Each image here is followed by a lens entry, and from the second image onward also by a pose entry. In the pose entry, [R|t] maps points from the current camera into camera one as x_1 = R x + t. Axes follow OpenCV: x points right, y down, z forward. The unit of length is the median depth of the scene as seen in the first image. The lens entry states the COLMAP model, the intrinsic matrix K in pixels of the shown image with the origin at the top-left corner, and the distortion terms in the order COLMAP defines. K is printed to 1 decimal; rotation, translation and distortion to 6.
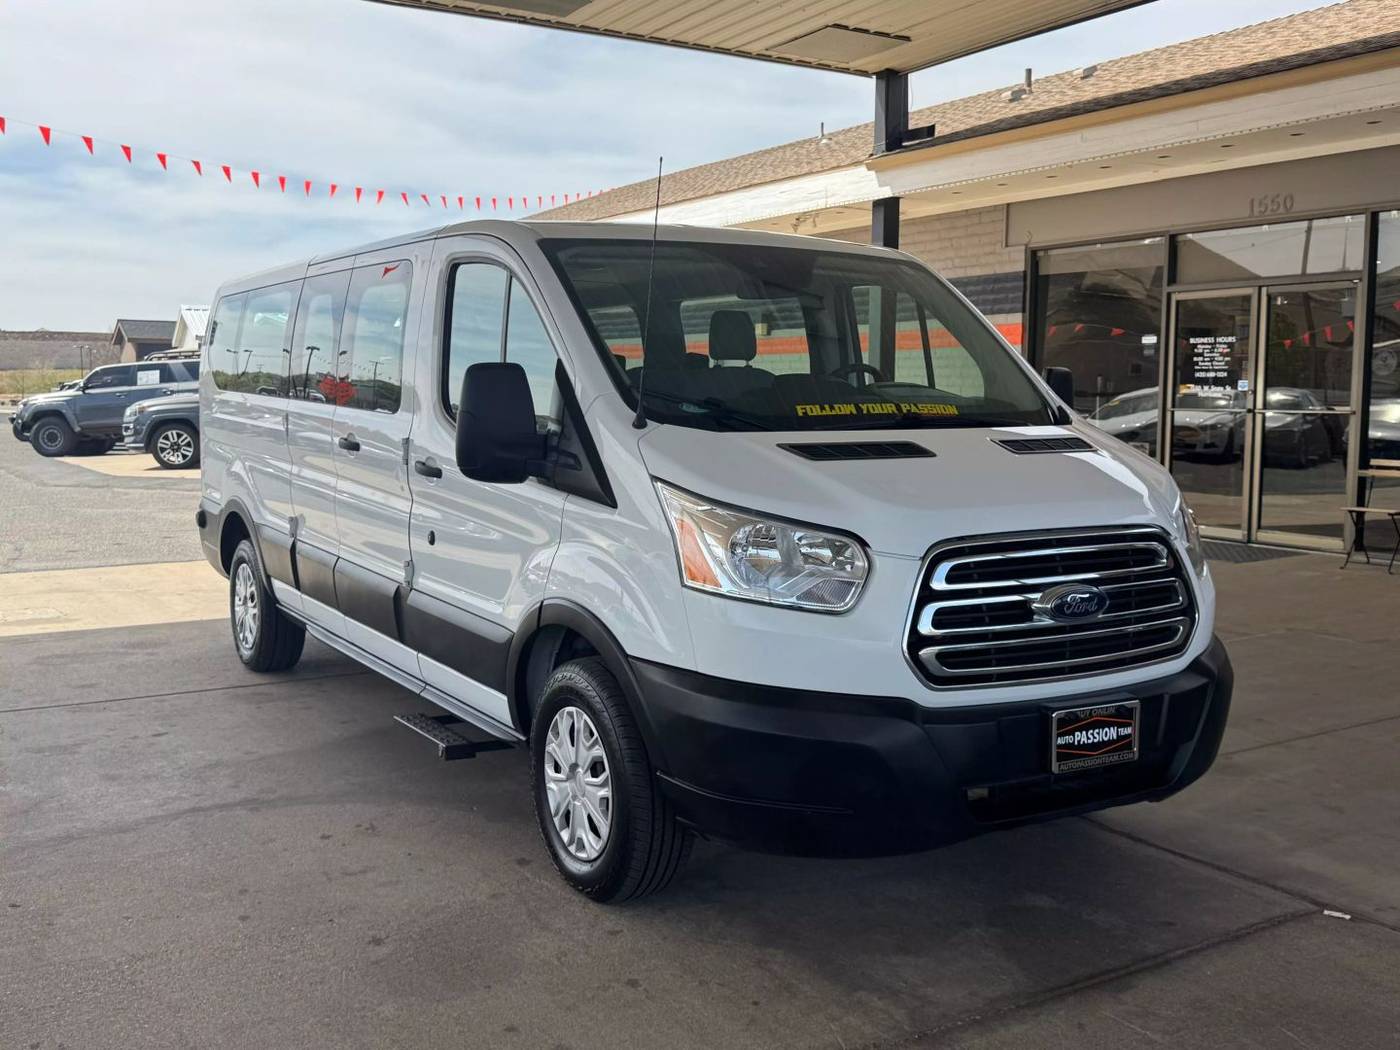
lens RADIAL K [[1366.5, 0, 700.0], [0, 1366.5, 525.0], [0, 0, 1]] dist [0.148071, -0.316830]
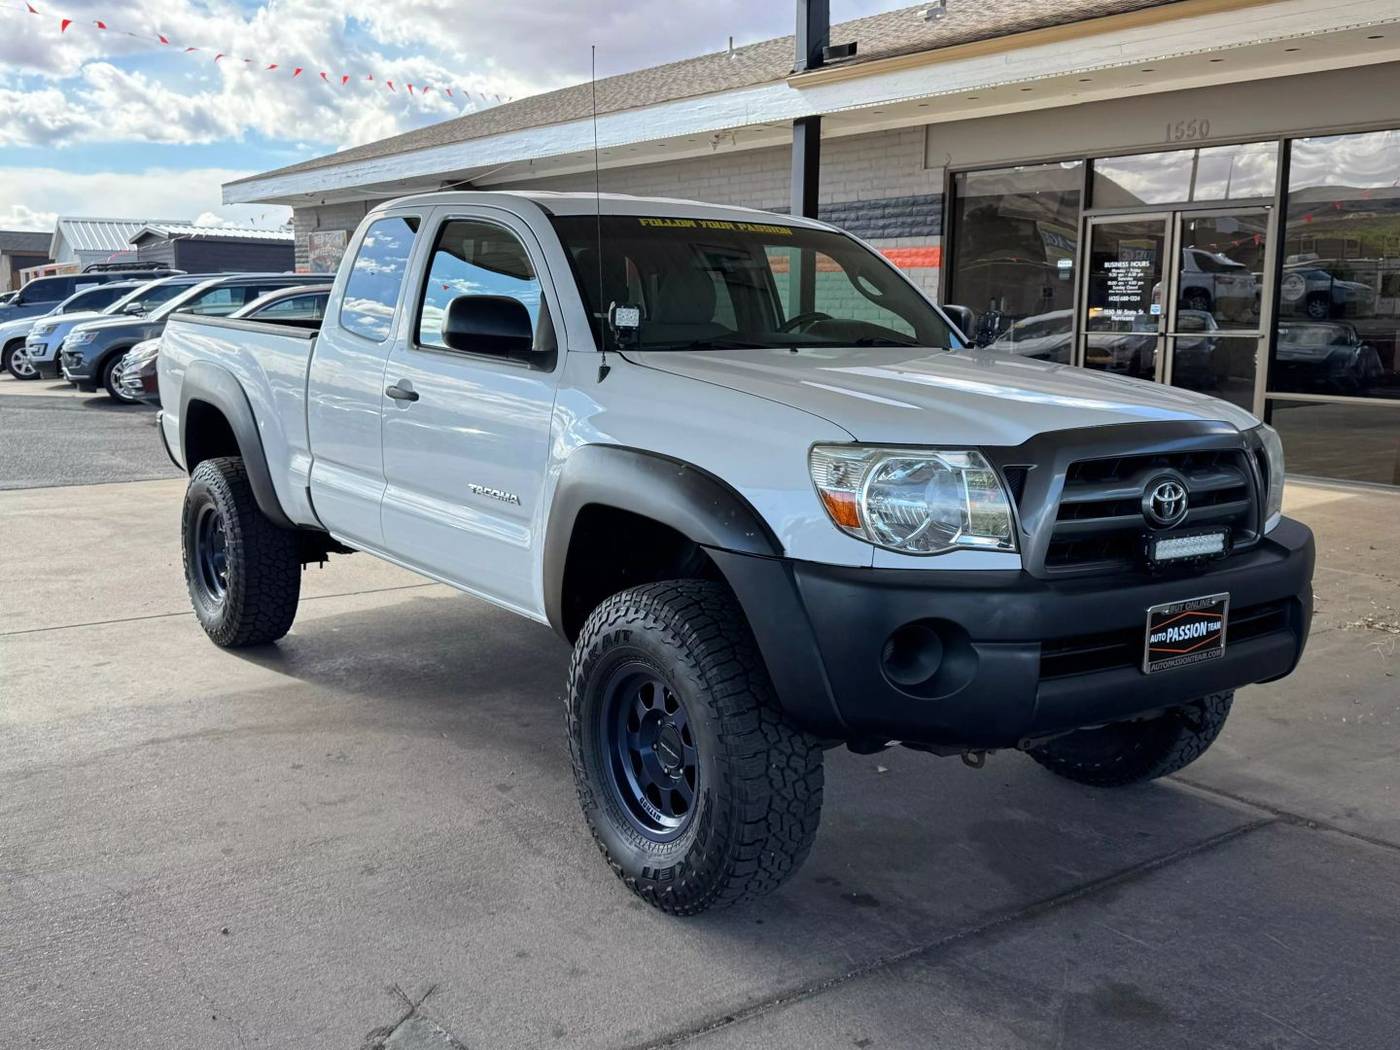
lens RADIAL K [[1357.5, 0, 700.0], [0, 1357.5, 525.0], [0, 0, 1]] dist [0.150026, -0.319614]
pose [[0.996972, -0.005327, 0.077572, -0.028709], [0.000787, 0.998291, 0.058438, -0.001630], [-0.077751, -0.058200, 0.995273, 0.006505]]
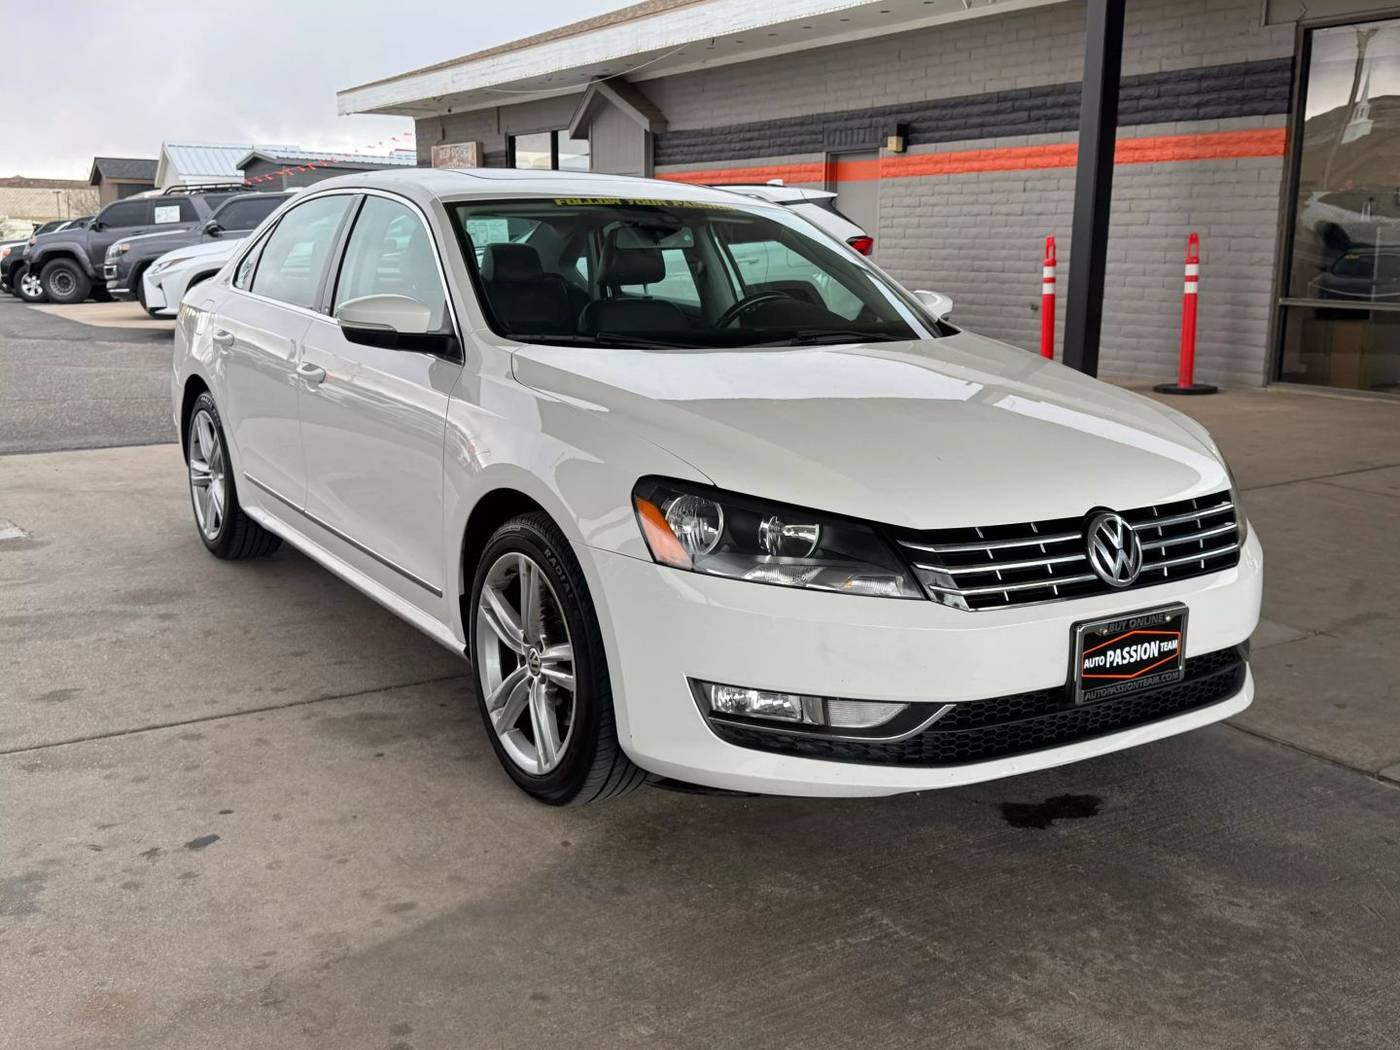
lens RADIAL K [[1357.5, 0, 700.0], [0, 1357.5, 525.0], [0, 0, 1]] dist [0.150026, -0.319614]
pose [[0.999950, 0.003951, 0.009219, -0.132979], [-0.004888, 0.994573, 0.103926, -0.009172], [-0.008759, -0.103966, 0.994542, 0.319601]]
